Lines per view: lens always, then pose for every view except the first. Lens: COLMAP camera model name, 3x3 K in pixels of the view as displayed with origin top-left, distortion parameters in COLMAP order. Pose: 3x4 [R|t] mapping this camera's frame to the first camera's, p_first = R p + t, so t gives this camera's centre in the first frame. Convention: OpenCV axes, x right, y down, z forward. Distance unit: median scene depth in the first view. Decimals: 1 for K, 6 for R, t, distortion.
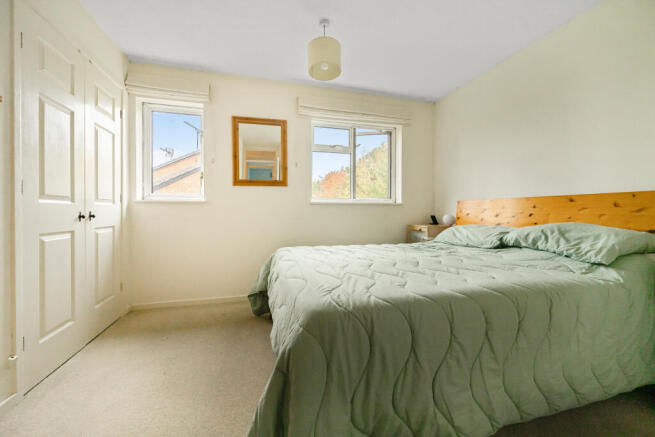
lens RADIAL K [[256.1, 0, 325.5], [0, 256.1, 217.6], [0, 0, 1]] dist [0.000346, 0.000136]
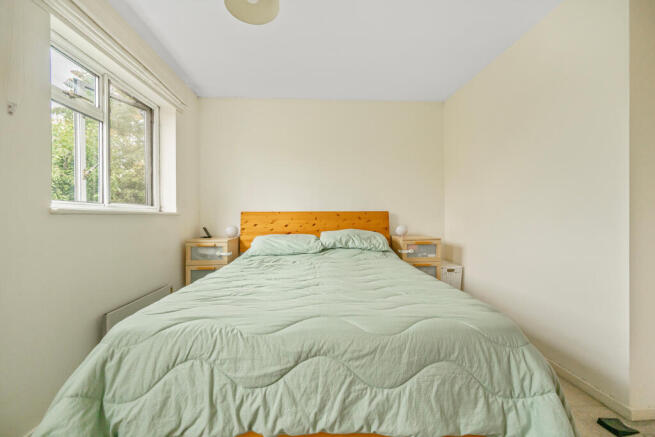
lens RADIAL K [[256.1, 0, 325.5], [0, 256.1, 217.6], [0, 0, 1]] dist [0.000346, 0.000136]
pose [[0.218483, -0.002770, 0.975837, -0.580061], [0.029309, 0.999563, -0.003725, -0.045936], [-0.975400, 0.029415, 0.218469, 0.720231]]
